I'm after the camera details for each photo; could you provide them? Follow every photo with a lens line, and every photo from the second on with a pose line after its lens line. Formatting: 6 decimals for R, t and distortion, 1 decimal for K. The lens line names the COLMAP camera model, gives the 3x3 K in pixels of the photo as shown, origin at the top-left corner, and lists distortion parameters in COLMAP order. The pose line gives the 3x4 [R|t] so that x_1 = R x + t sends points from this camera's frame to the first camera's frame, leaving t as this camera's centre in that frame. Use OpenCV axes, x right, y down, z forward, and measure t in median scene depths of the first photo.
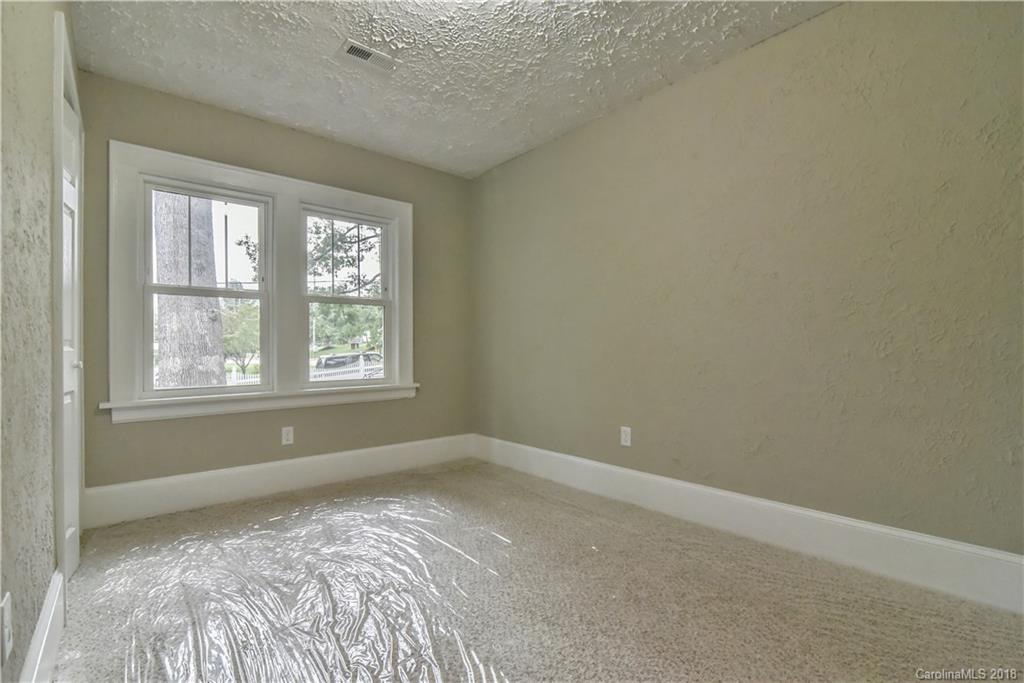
lens RADIAL K [[475.4, 0, 508.8], [0, 475.4, 346.4], [0, 0, 1]] dist [-0.016089, -0.000453]
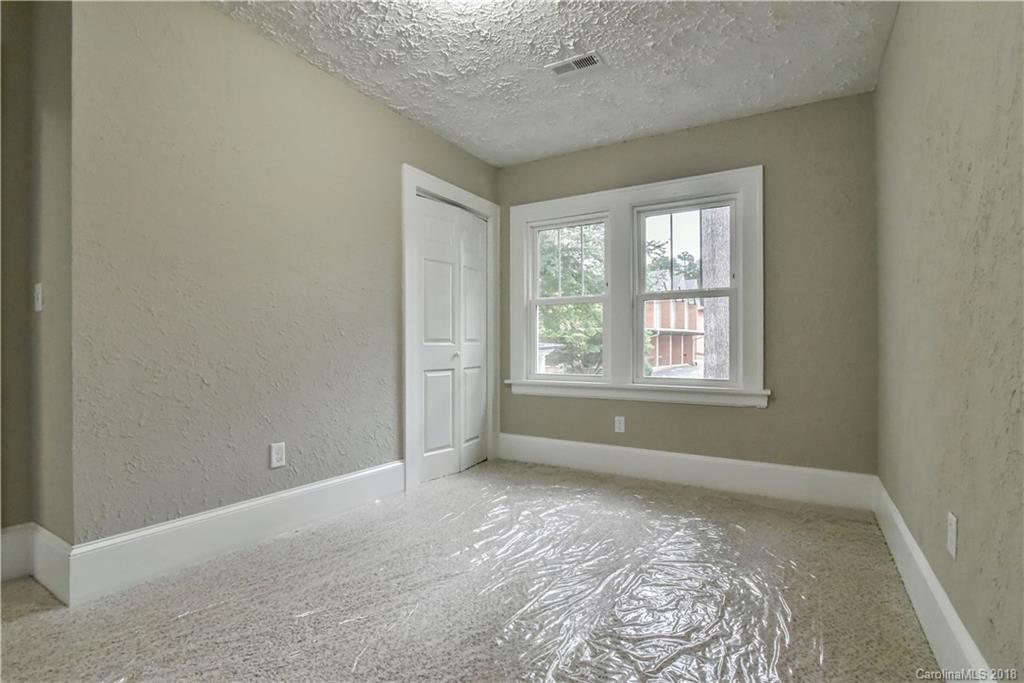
lens RADIAL K [[479.4, 0, 510.1], [0, 479.4, 344.4], [0, 0, 1]] dist [-0.013213, -0.000045]
pose [[0.322271, 0.003571, -0.946641, 0.482053], [-0.002493, 0.999993, 0.002924, 0.000330], [0.946644, 0.001417, 0.322278, 0.386315]]
